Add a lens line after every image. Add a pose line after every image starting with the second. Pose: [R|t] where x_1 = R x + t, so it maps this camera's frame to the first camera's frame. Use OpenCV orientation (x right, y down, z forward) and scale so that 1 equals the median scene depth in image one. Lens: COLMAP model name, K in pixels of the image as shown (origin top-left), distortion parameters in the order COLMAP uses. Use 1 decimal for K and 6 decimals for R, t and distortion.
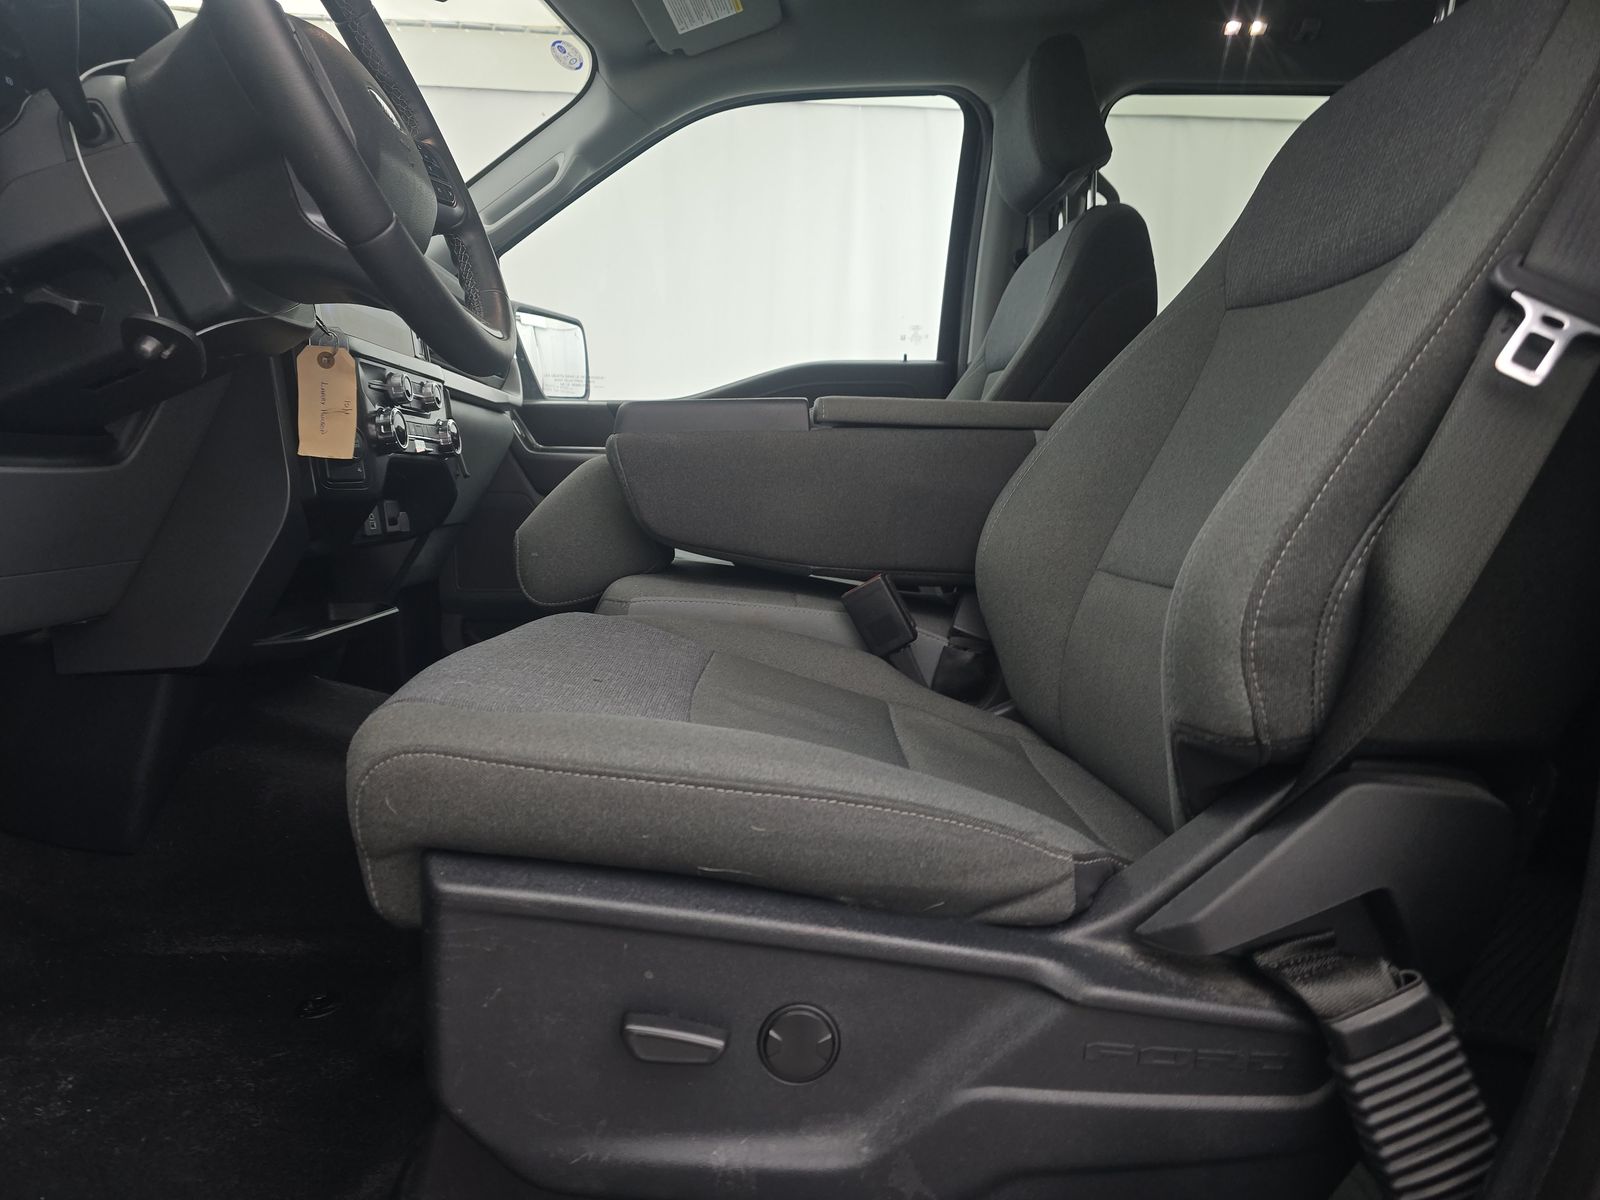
lens RADIAL K [[1068.6, 0, 797.1], [0, 1068.6, 607.7], [0, 0, 1]] dist [0.016580, -0.018762]
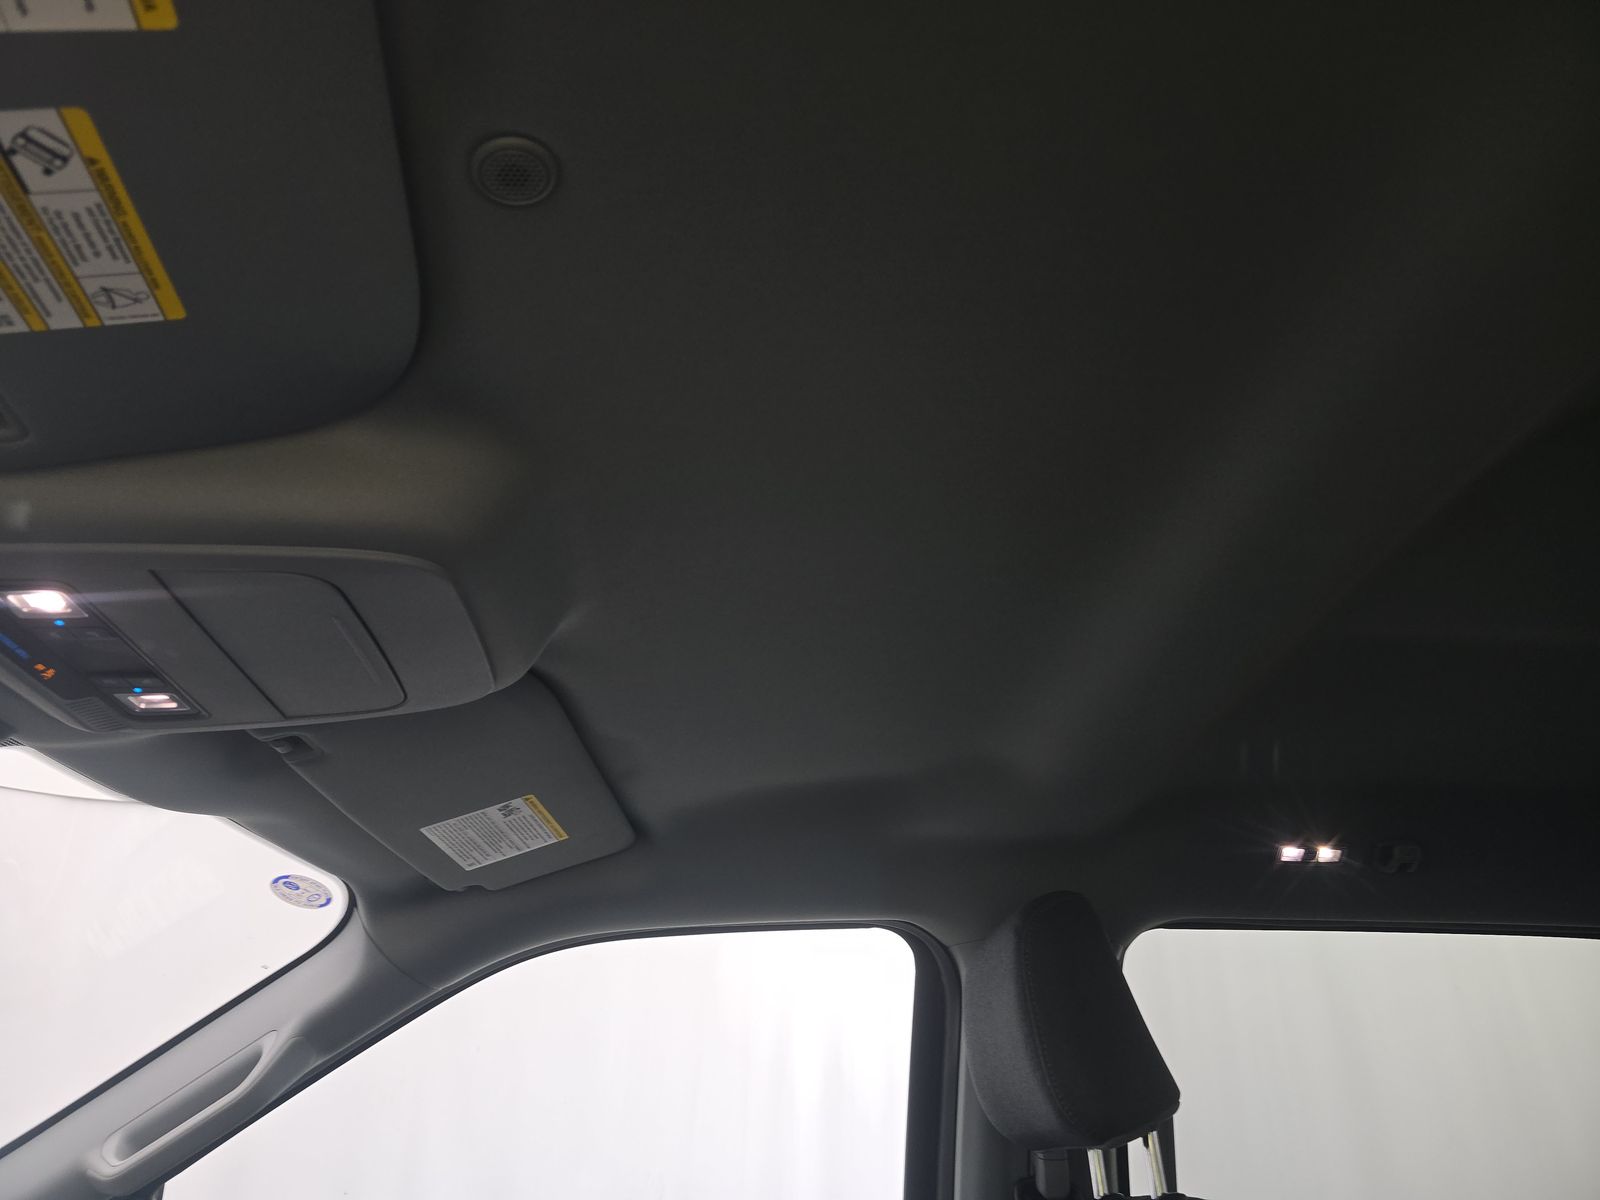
lens RADIAL K [[1068.6, 0, 798.4], [0, 1068.6, 598.3], [0, 0, 1]] dist [0.016580, -0.018762]
pose [[0.999758, 0.012985, 0.017734, 0.071789], [-0.000135, 0.810466, -0.585786, -0.267764], [-0.021979, 0.585642, 0.810271, 0.346390]]
